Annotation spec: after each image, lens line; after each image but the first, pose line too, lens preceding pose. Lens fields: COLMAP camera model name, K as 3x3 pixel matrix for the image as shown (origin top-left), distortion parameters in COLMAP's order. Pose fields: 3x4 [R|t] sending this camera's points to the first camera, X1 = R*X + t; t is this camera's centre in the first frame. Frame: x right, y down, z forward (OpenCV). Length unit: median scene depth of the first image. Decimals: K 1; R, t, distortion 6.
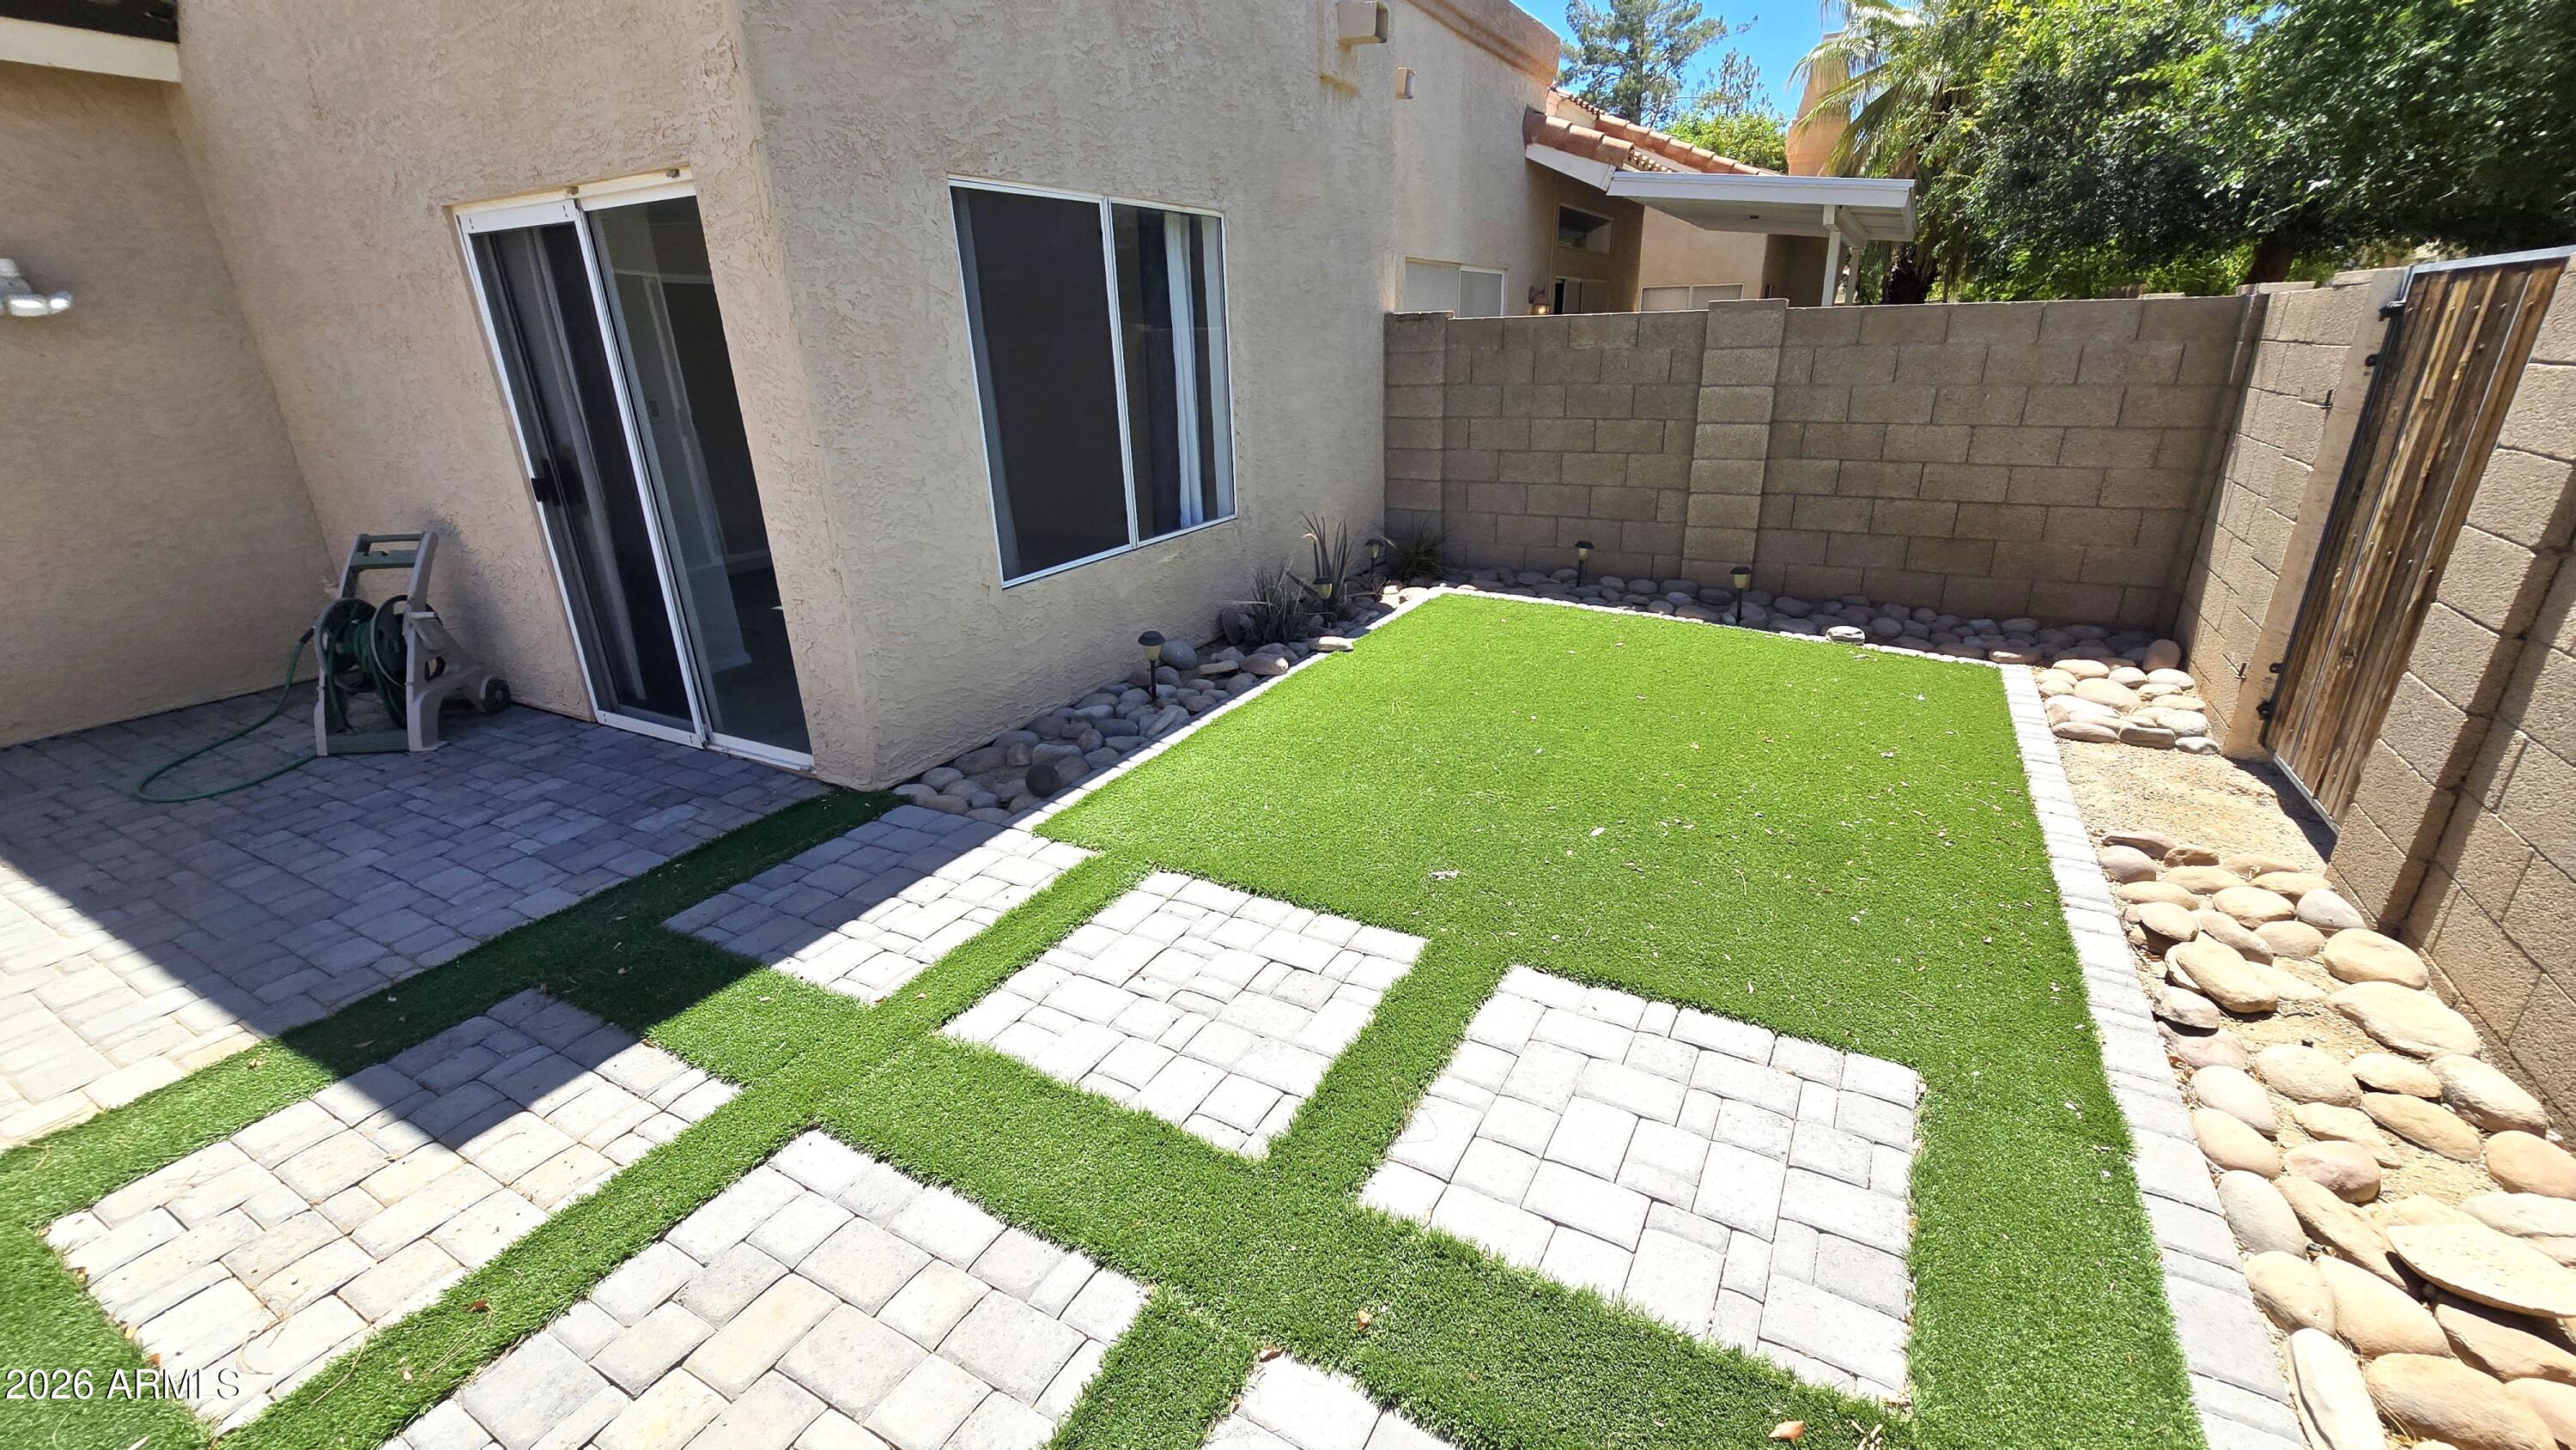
lens RADIAL K [[1049.2, 0, 1288.0], [0, 1049.2, 725.0], [0, 0, 1]] dist [-0.006772, -0.000060]
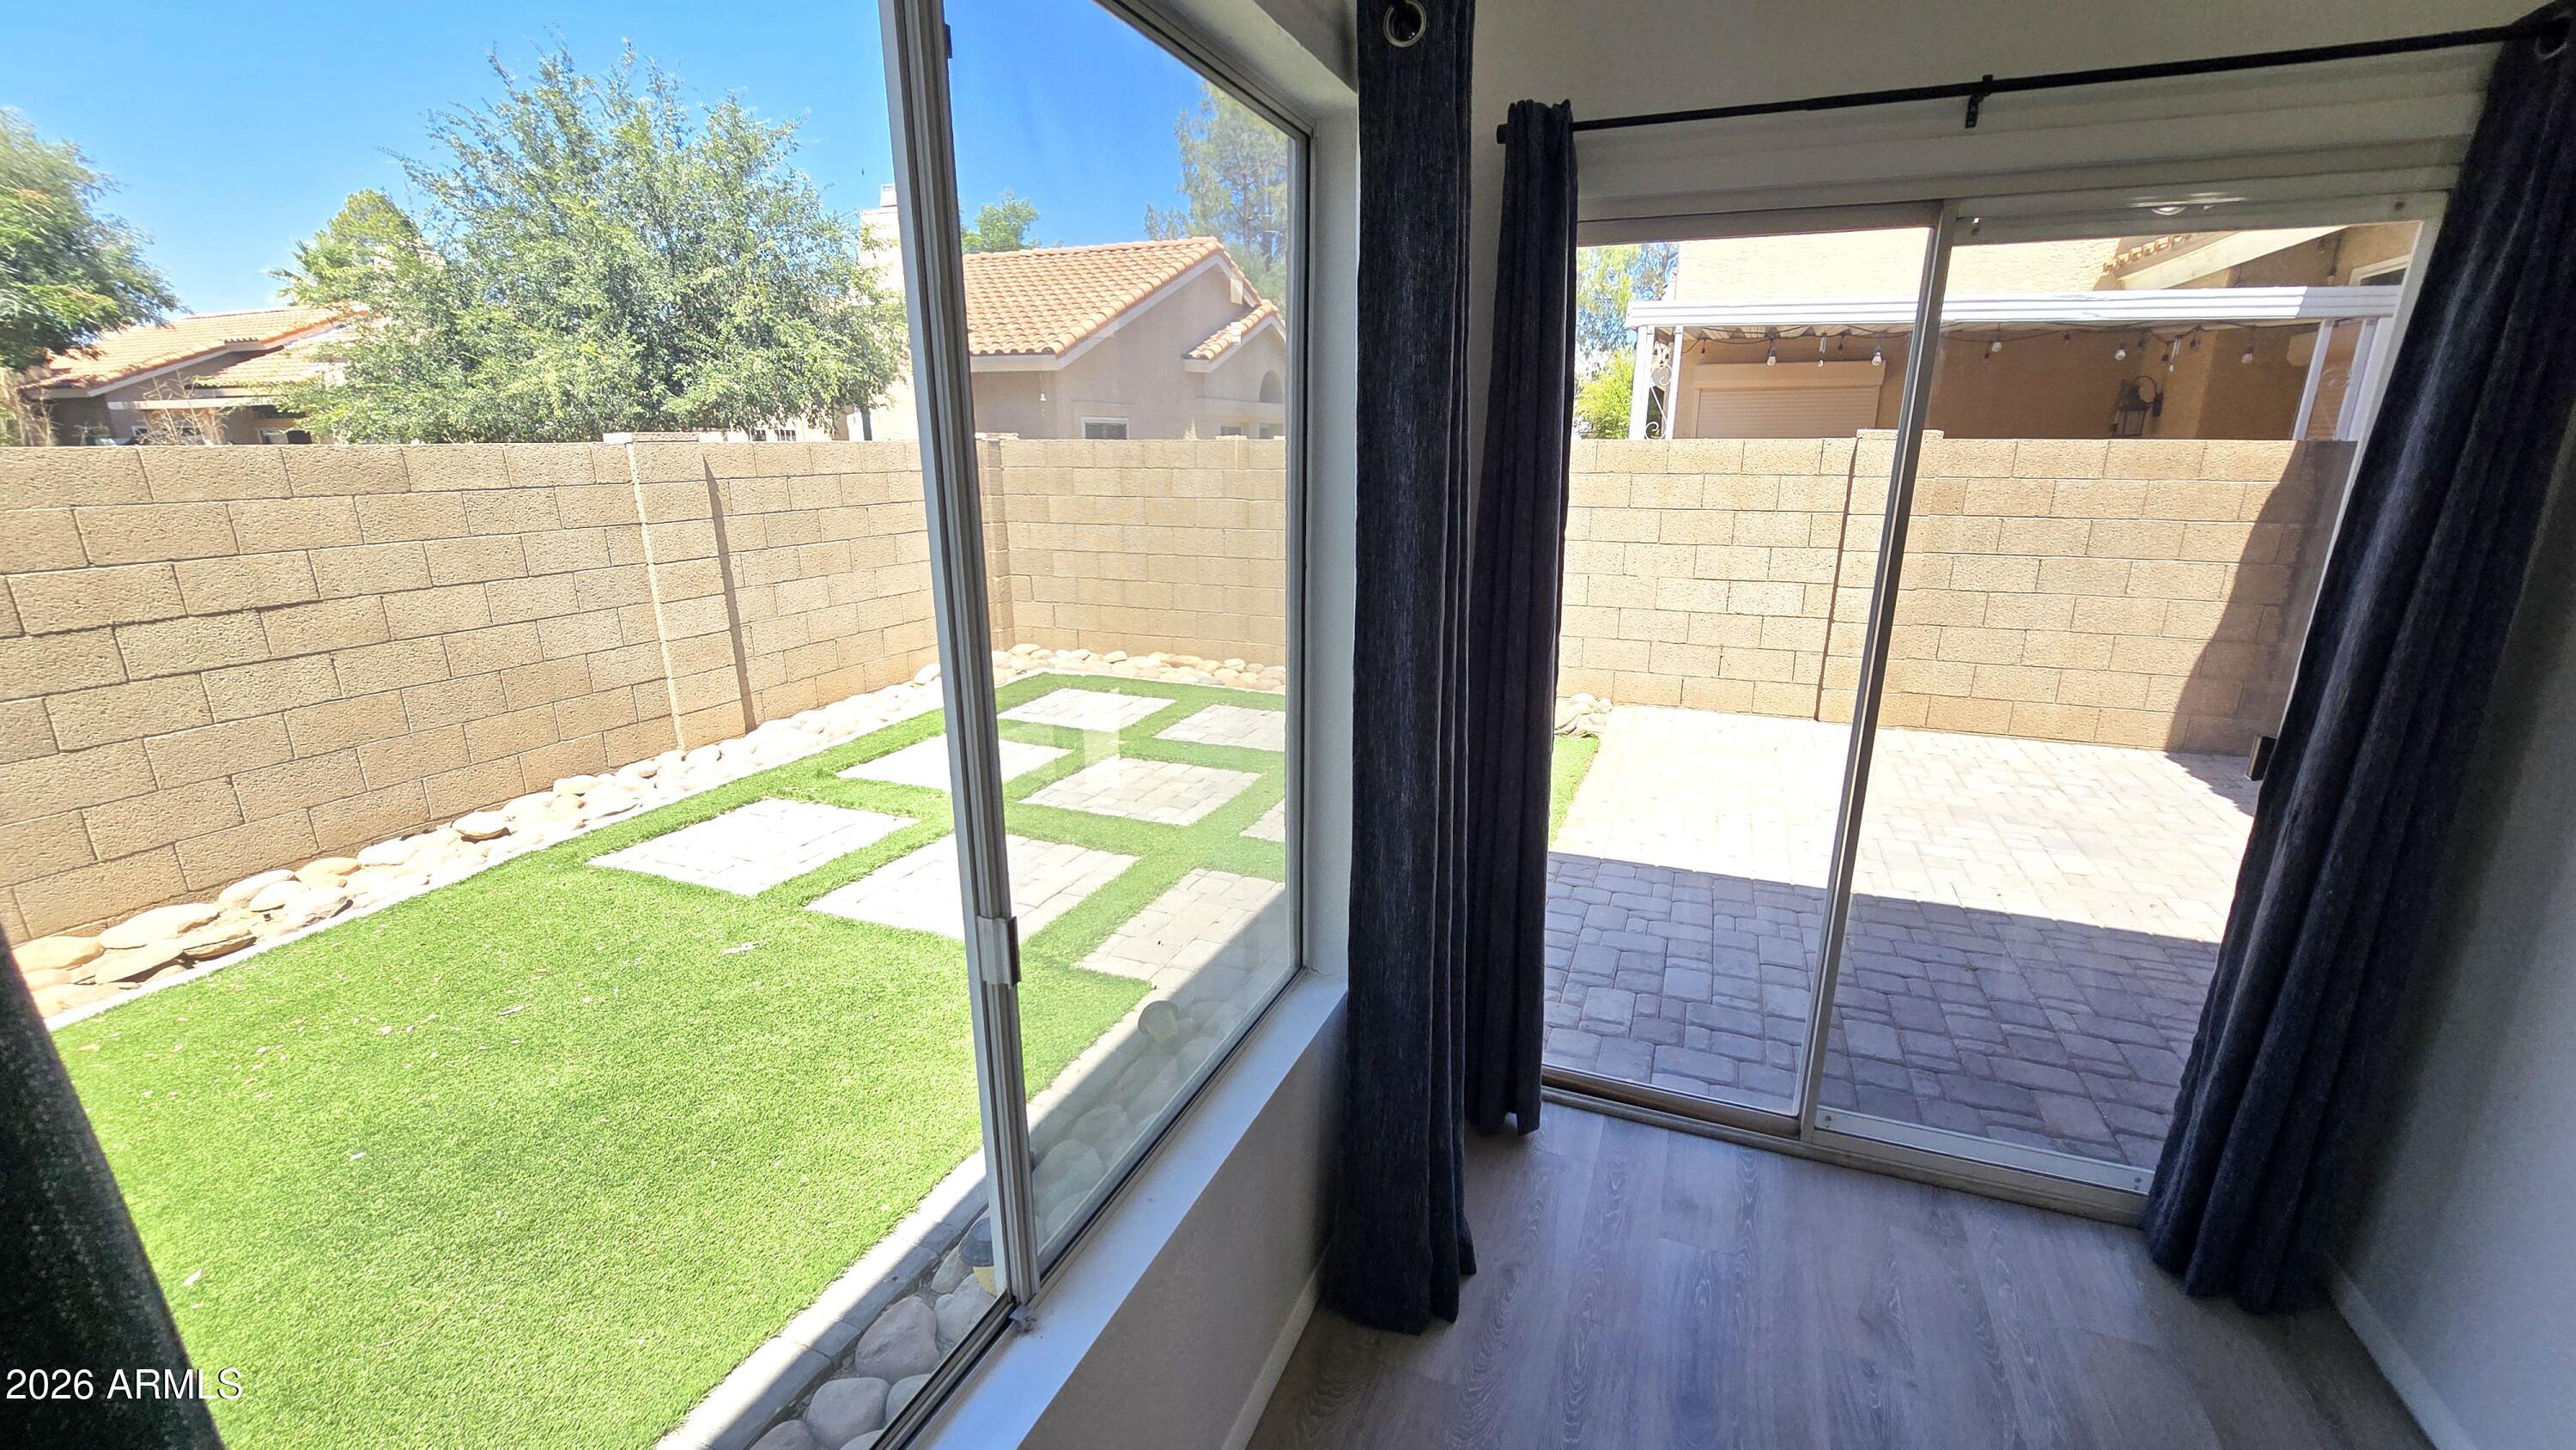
lens RADIAL K [[1049.2, 0, 1288.0], [0, 1049.2, 725.0], [0, 0, 1]] dist [-0.006772, -0.000060]
pose [[-0.991544, 0.062515, -0.113718, -0.307843], [-0.015233, 0.814181, 0.580412, -0.699314], [0.128872, 0.577236, -0.806344, 1.825674]]
